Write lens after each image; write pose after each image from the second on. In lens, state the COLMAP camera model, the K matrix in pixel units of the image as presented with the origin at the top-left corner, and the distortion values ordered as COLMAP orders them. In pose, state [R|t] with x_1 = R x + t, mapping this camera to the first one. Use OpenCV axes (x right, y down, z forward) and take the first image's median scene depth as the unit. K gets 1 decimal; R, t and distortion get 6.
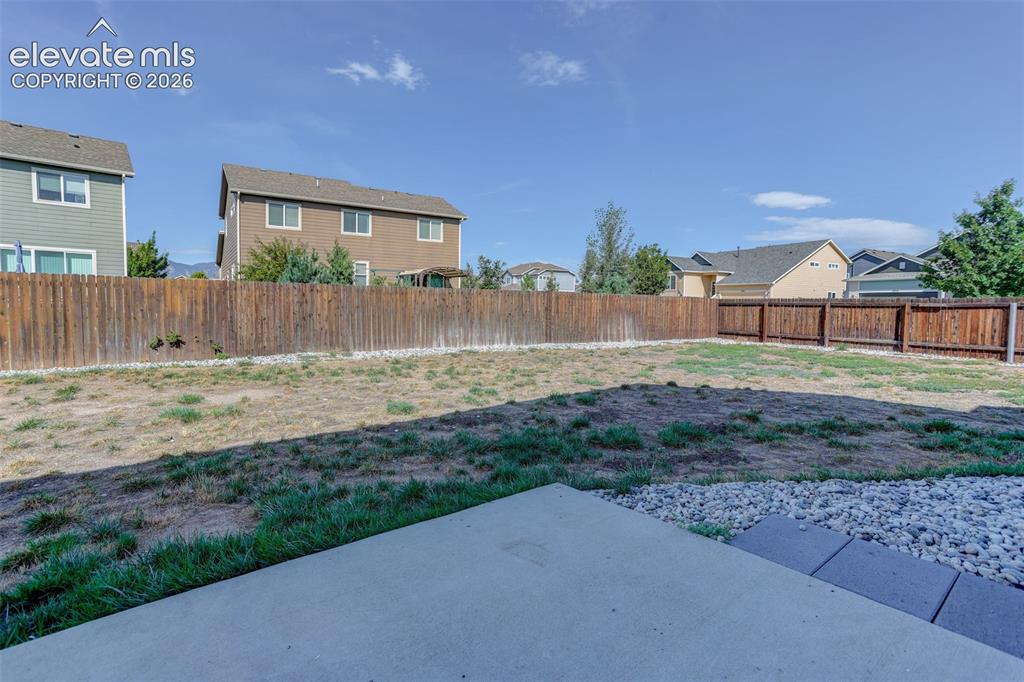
lens RADIAL K [[485.4, 0, 517.1], [0, 485.4, 332.3], [0, 0, 1]] dist [-0.012074, 0.005443]
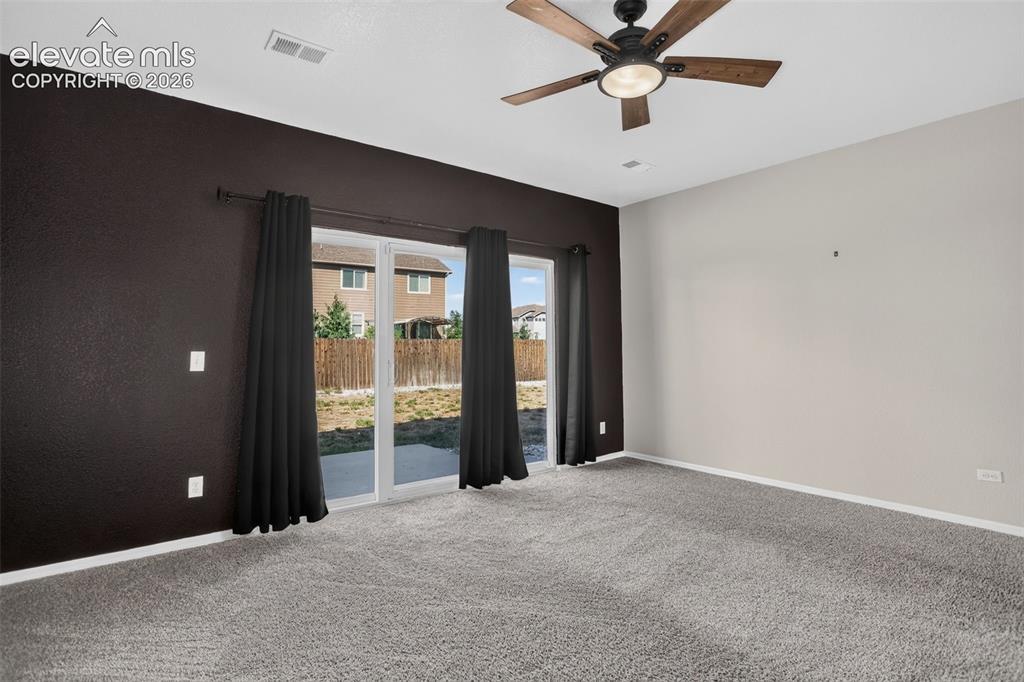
lens RADIAL K [[500.7, 0, 519.6], [0, 500.7, 340.8], [0, 0, 1]] dist [-0.010612, 0.000167]
pose [[0.999813, -0.012654, -0.014636, 0.075327], [0.011699, 0.997911, -0.063537, -0.000467], [0.015410, 0.063354, 0.997872, -0.164144]]
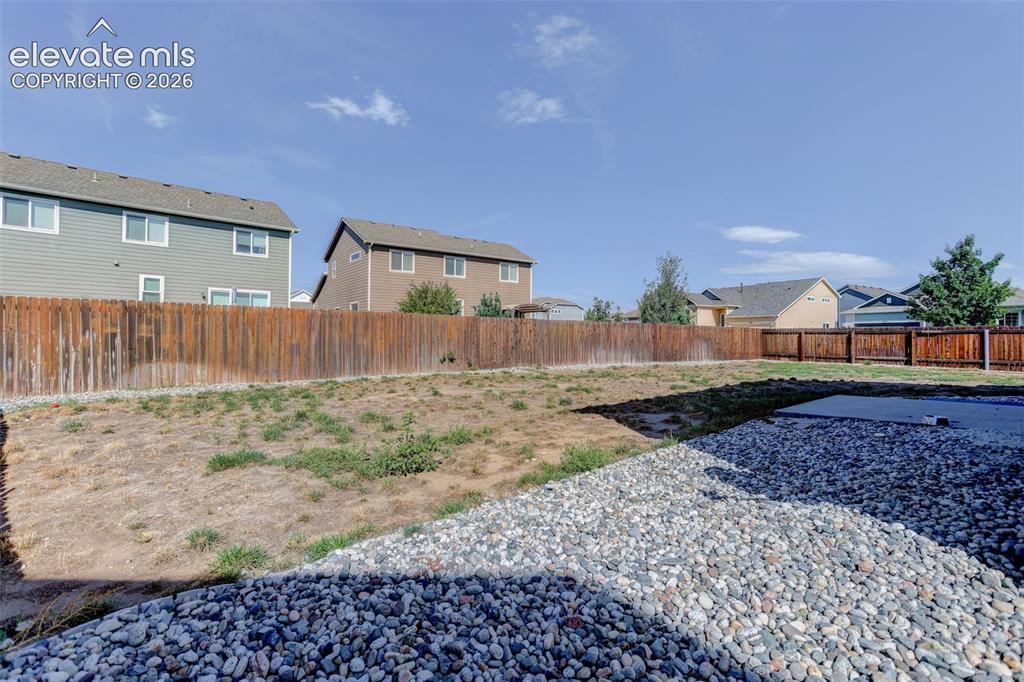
lens RADIAL K [[500.7, 0, 501.9], [0, 500.7, 346.7], [0, 0, 1]] dist [-0.010612, 0.000167]
pose [[0.999082, -0.006382, 0.042364, -0.261358], [0.007999, 0.999242, -0.038095, 0.018418], [-0.042088, 0.038398, 0.998376, -0.227709]]
